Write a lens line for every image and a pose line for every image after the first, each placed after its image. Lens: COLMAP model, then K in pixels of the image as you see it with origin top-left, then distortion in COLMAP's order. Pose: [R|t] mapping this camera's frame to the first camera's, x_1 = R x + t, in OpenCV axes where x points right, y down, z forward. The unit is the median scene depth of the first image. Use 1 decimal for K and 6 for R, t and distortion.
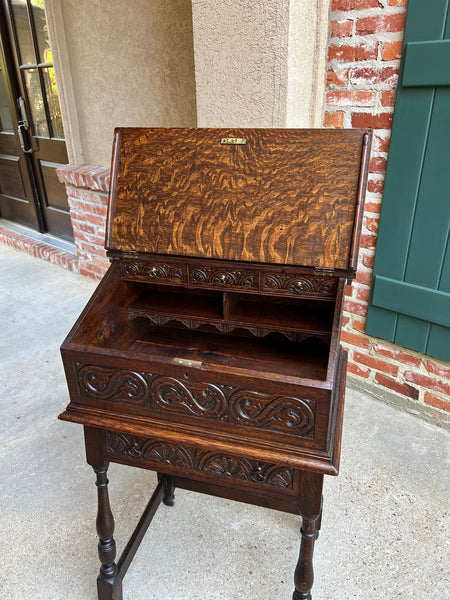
lens RADIAL K [[454.1, 0, 224.7], [0, 454.1, 302.1], [0, 0, 1]] dist [0.038529, -0.044083]
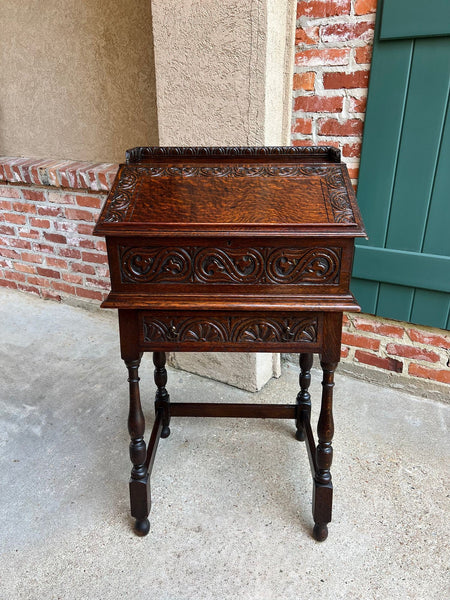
lens RADIAL K [[454.1, 0, 223.3], [0, 454.1, 306.5], [0, 0, 1]] dist [0.038529, -0.044083]
pose [[0.976926, -0.067398, 0.202665, -0.143618], [0.076659, 0.996326, -0.038187, 0.086399], [-0.199346, 0.052842, 0.978503, 0.124269]]
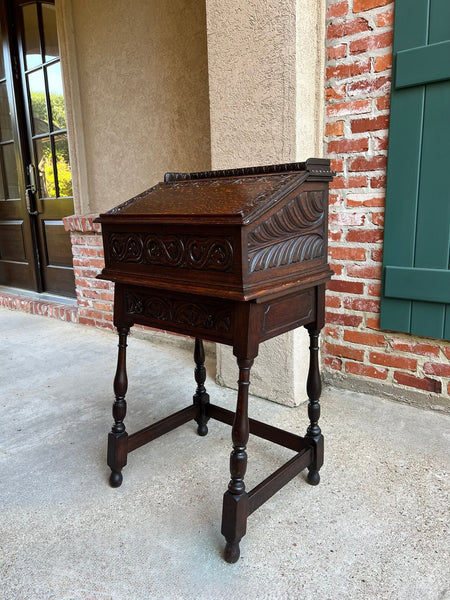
lens RADIAL K [[454.1, 0, 225.4], [0, 454.1, 301.4], [0, 0, 1]] dist [0.038529, -0.044083]
pose [[0.998832, -0.016532, 0.045408, -0.081921], [0.026776, 0.971562, -0.235267, 0.254980], [-0.040227, 0.236208, 0.970870, 0.027502]]
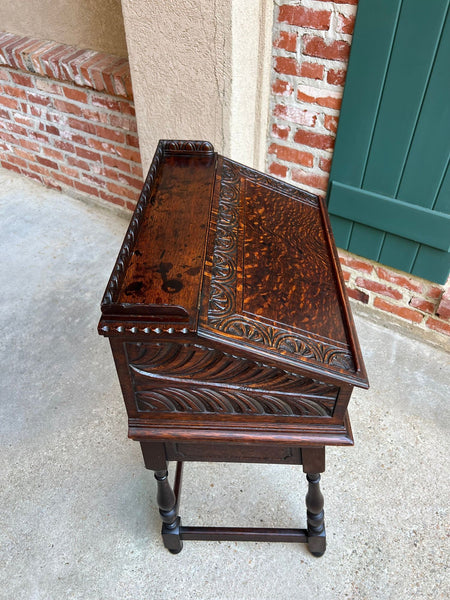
lens RADIAL K [[454.1, 0, 227.6], [0, 454.1, 305.8], [0, 0, 1]] dist [0.038529, -0.044083]
pose [[0.992436, -0.066096, 0.103451, 0.007168], [0.033004, 0.955314, 0.293744, -0.096510], [-0.118243, -0.288107, 0.950270, 0.071668]]
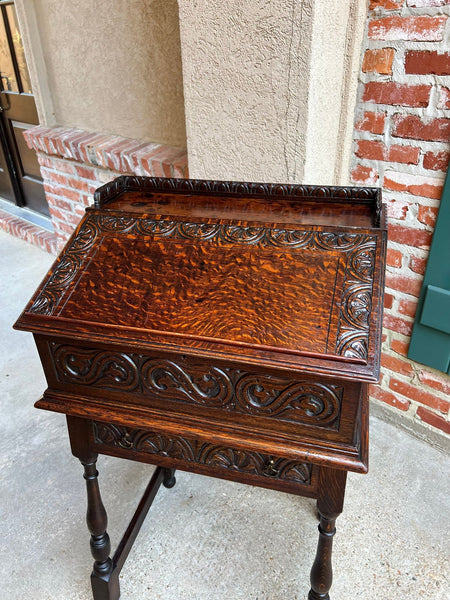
lens RADIAL K [[454.1, 0, 228.2], [0, 454.1, 303.9], [0, 0, 1]] dist [0.038529, -0.044083]
pose [[0.999888, 0.004849, -0.014126, 0.023145], [-0.003661, 0.996543, 0.082995, -0.088857], [0.014480, -0.082934, 0.996450, 0.269019]]
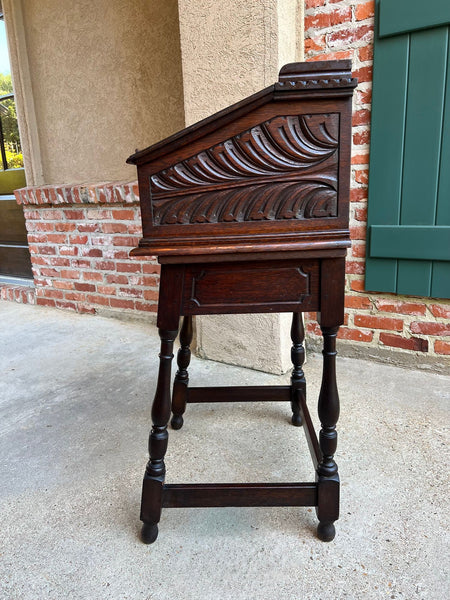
lens RADIAL K [[454.1, 0, 224.3], [0, 454.1, 298.8], [0, 0, 1]] dist [0.038529, -0.044083]
pose [[0.987428, -0.056772, 0.147525, -0.148929], [0.086143, 0.975782, -0.201069, 0.277441], [-0.132538, 0.211249, 0.968405, 0.099368]]
